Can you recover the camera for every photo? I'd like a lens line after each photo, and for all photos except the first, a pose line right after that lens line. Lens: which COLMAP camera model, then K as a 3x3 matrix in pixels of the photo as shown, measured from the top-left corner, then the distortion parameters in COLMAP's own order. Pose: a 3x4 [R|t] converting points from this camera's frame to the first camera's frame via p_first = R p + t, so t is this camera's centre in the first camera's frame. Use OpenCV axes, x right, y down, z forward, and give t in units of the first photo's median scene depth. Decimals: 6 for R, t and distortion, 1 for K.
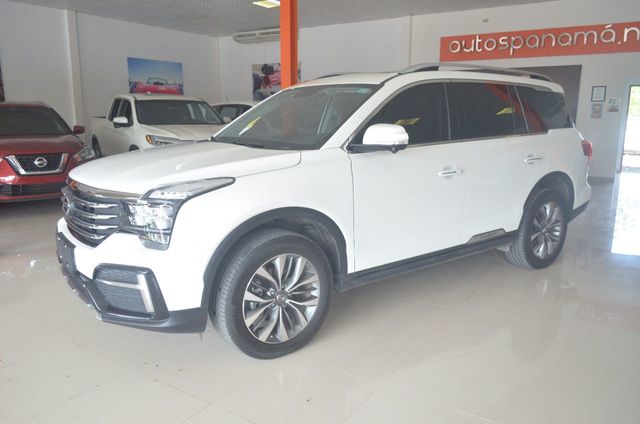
lens RADIAL K [[474.0, 0, 318.5], [0, 474.0, 211.6], [0, 0, 1]] dist [-0.022102, 0.001084]
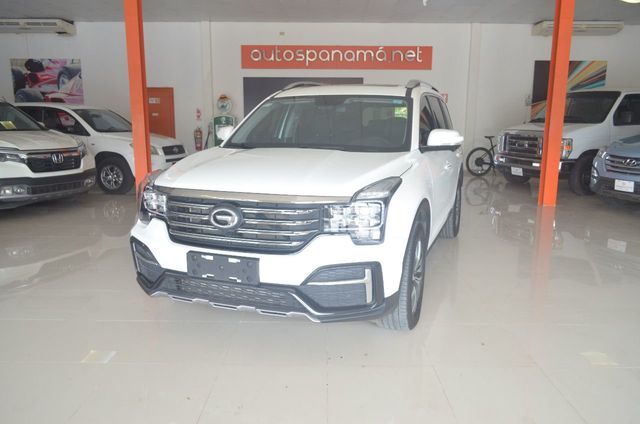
lens RADIAL K [[474.0, 0, 322.2], [0, 474.0, 210.3], [0, 0, 1]] dist [-0.022102, 0.001084]
pose [[0.847234, -0.097861, 0.522128, -0.188878], [0.102300, 0.994544, 0.020408, -0.006260], [-0.521277, 0.036123, 0.852623, 0.021097]]
